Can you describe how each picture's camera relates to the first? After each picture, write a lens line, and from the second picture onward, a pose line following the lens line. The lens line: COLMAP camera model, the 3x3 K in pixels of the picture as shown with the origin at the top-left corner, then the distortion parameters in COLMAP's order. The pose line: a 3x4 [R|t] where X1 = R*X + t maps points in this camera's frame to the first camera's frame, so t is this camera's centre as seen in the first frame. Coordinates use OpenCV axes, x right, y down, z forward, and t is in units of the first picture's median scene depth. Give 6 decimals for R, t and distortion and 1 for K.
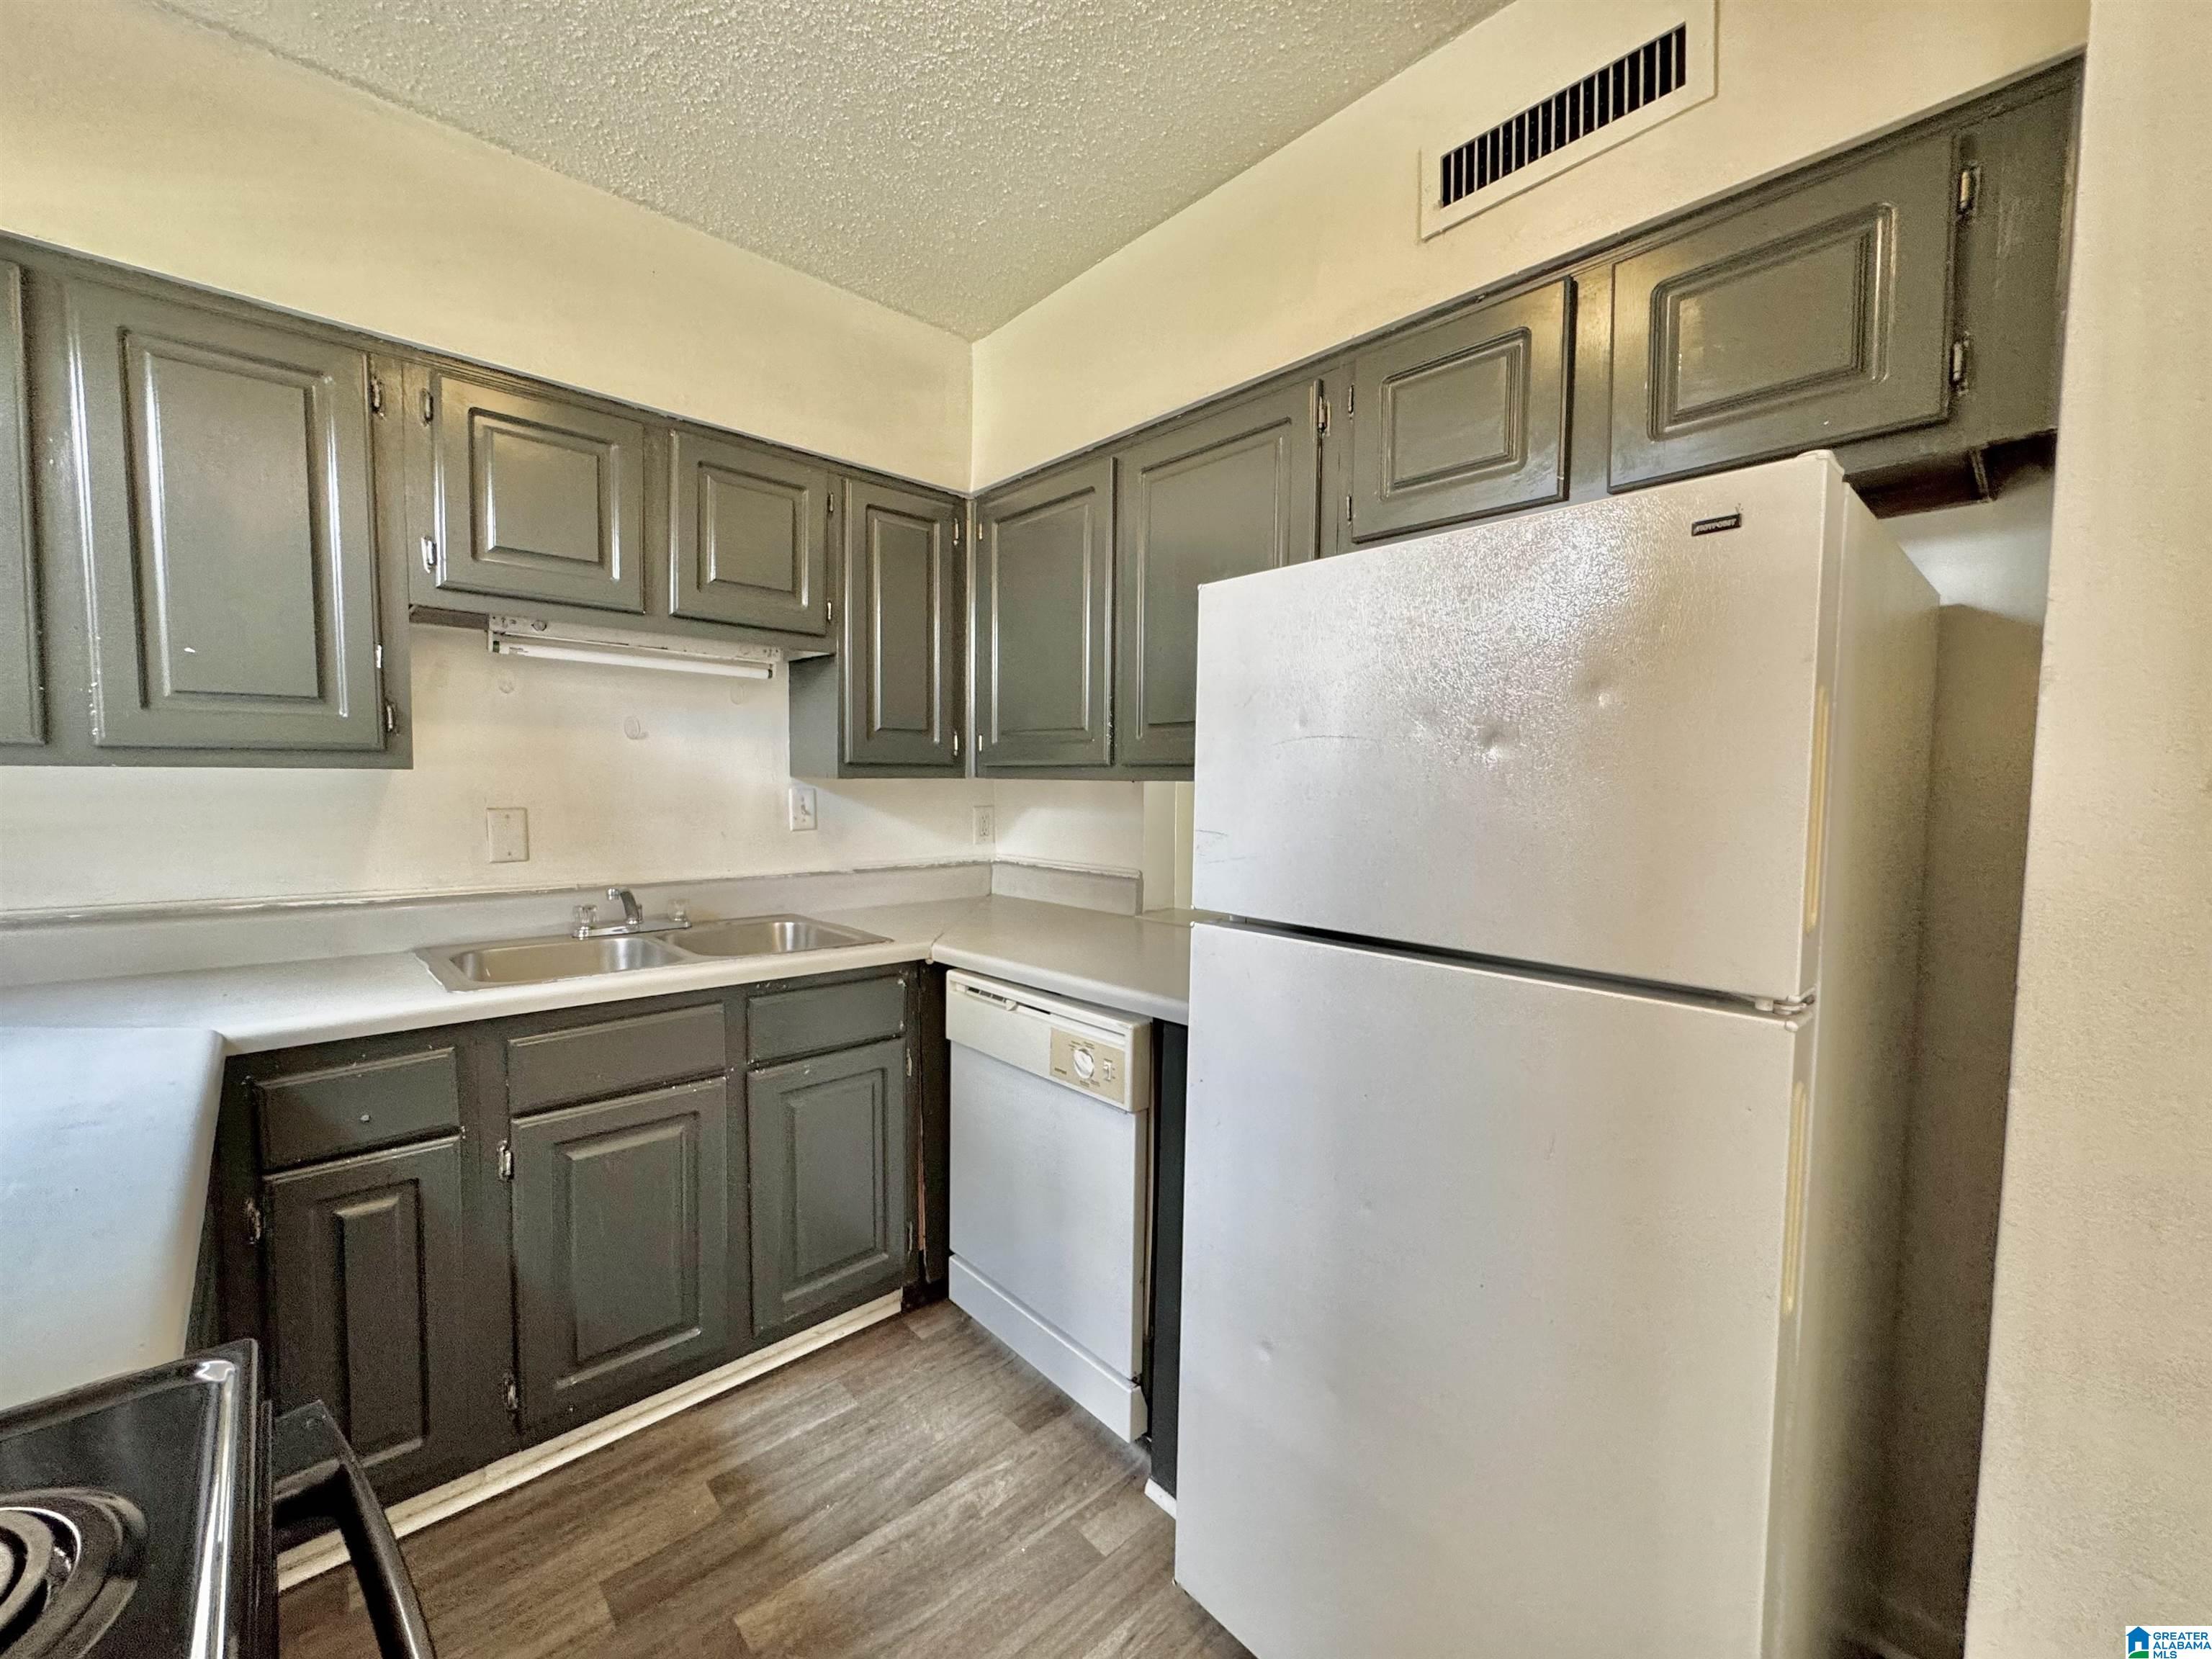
lens RADIAL K [[889.2, 0, 1106.0], [0, 889.2, 829.5], [0, 0, 1]] dist [0.000105, 0.000187]
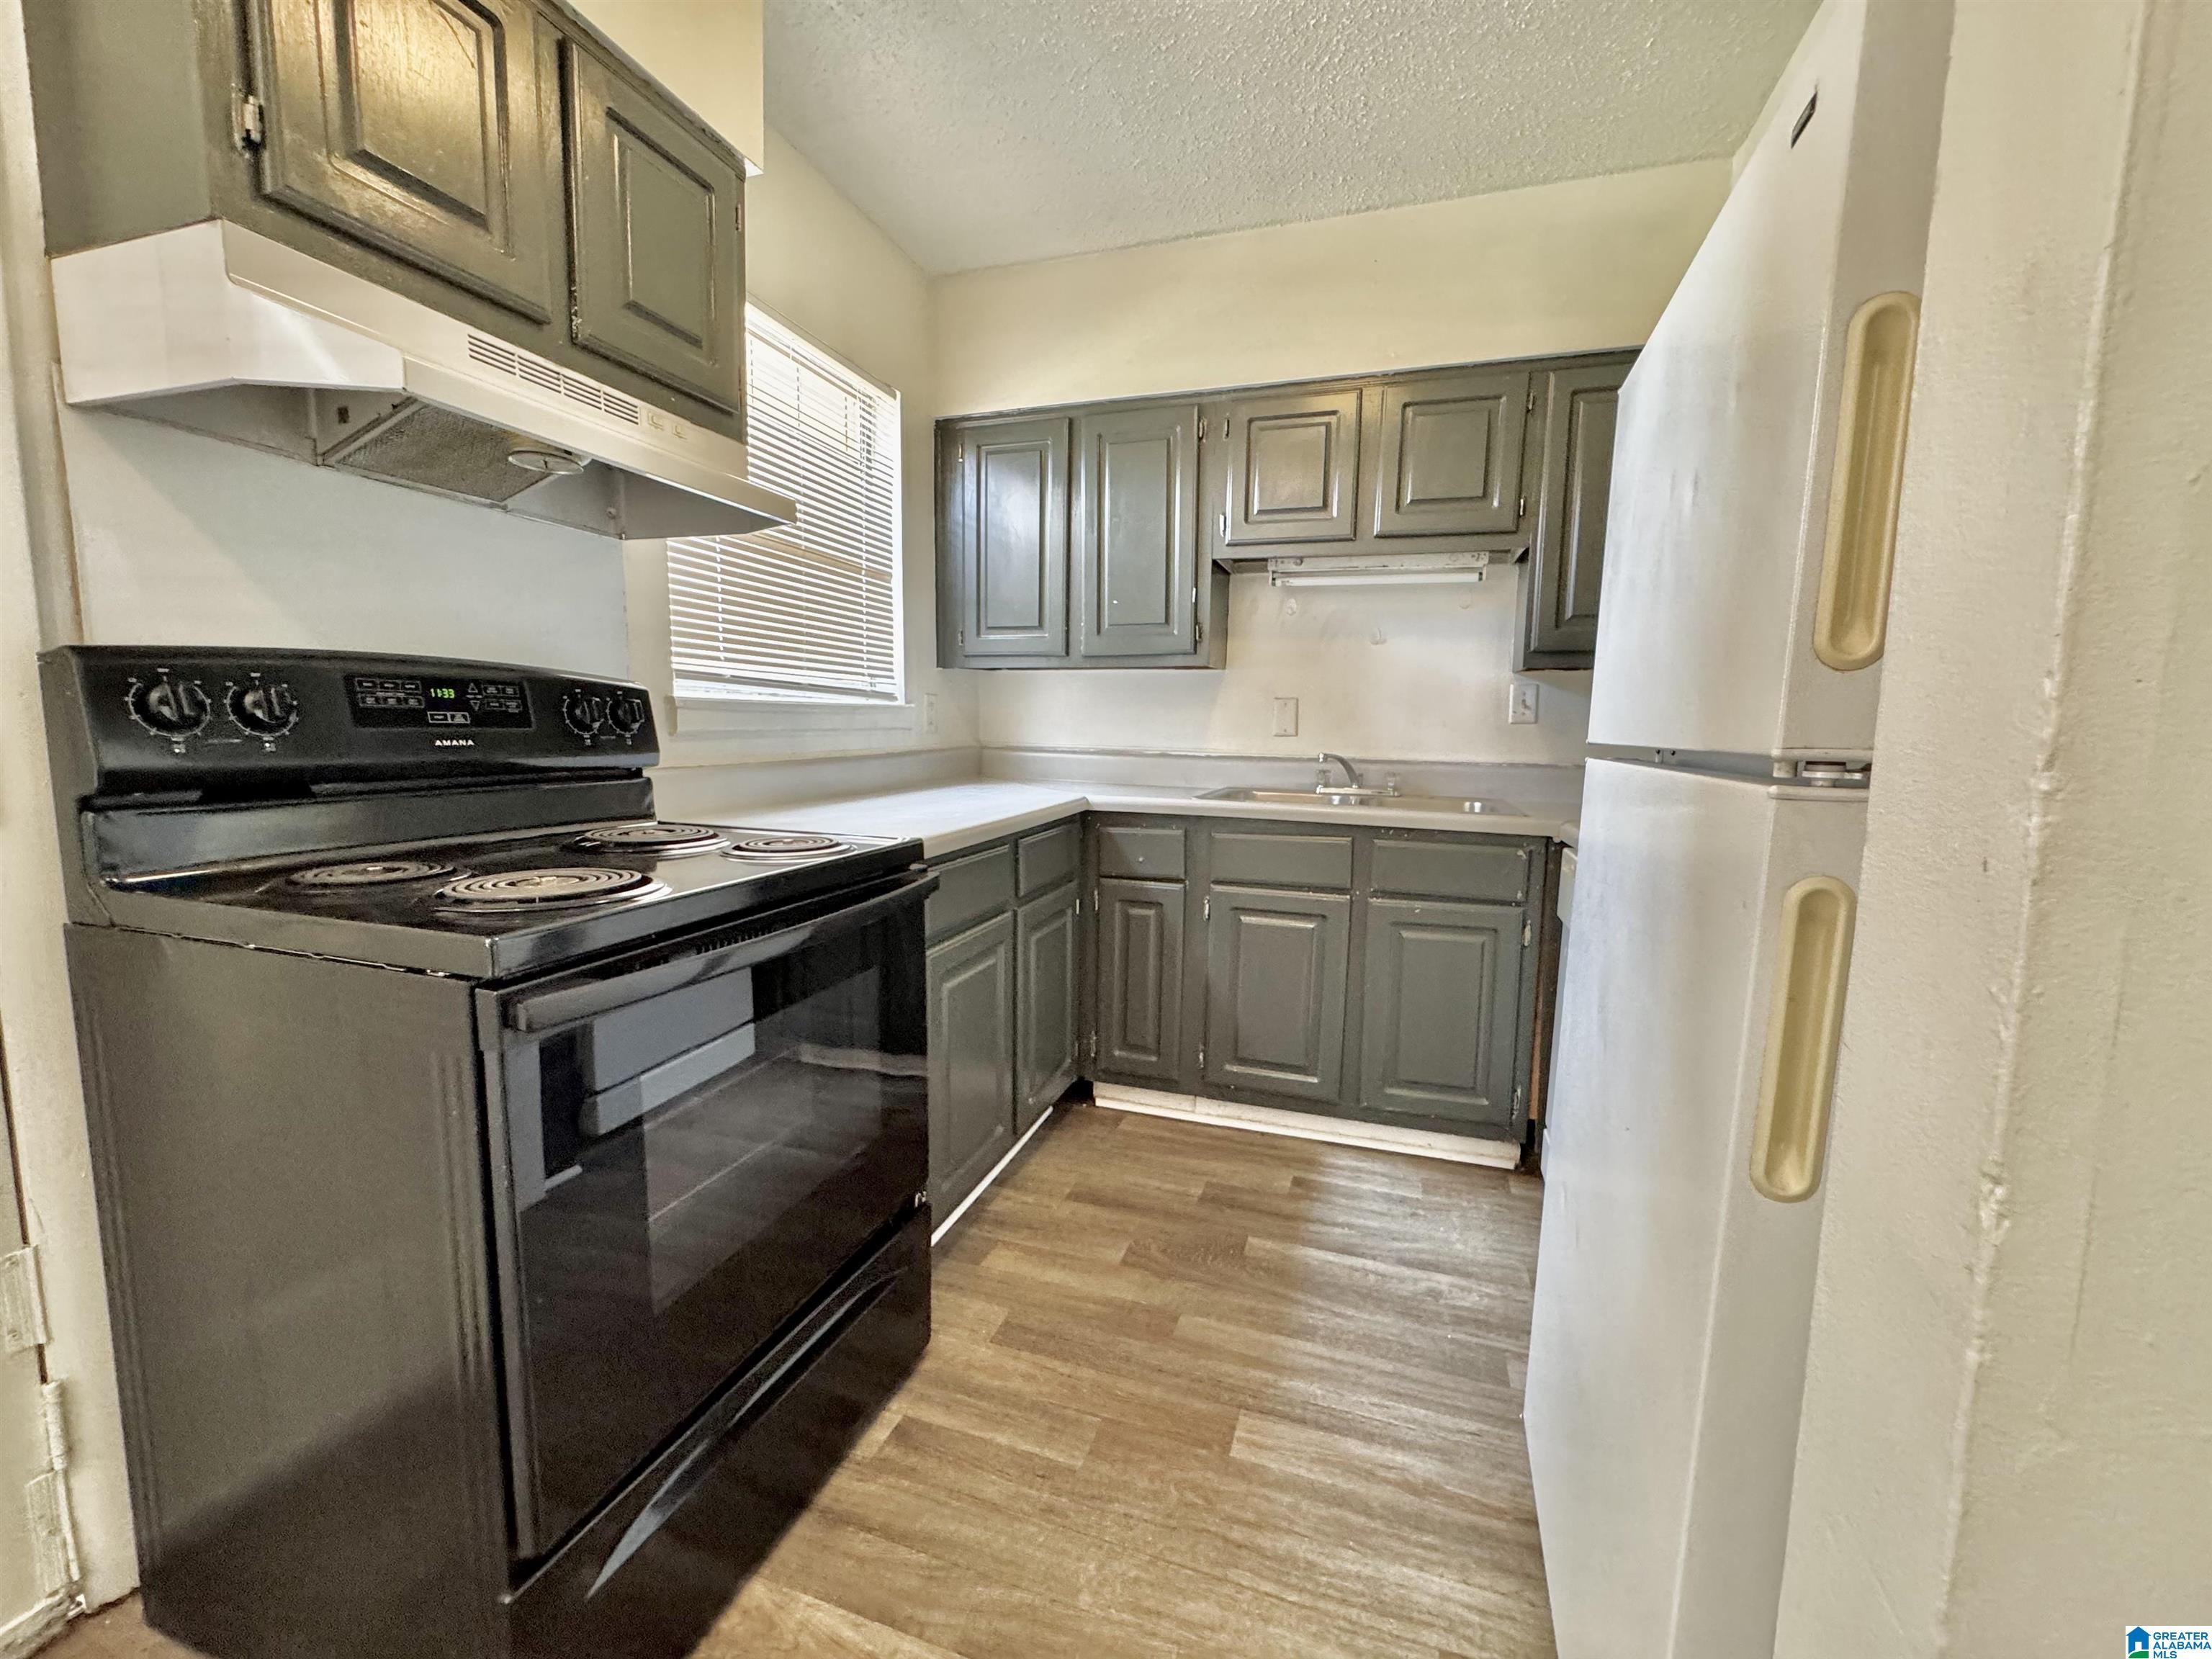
lens RADIAL K [[889.2, 0, 1106.0], [0, 889.2, 829.5], [0, 0, 1]] dist [0.000105, 0.000187]
pose [[0.482773, 0.098554, -0.870182, 0.523696], [-0.058511, 0.995057, 0.080236, 0.103849], [0.873789, 0.012179, 0.486153, 0.071357]]
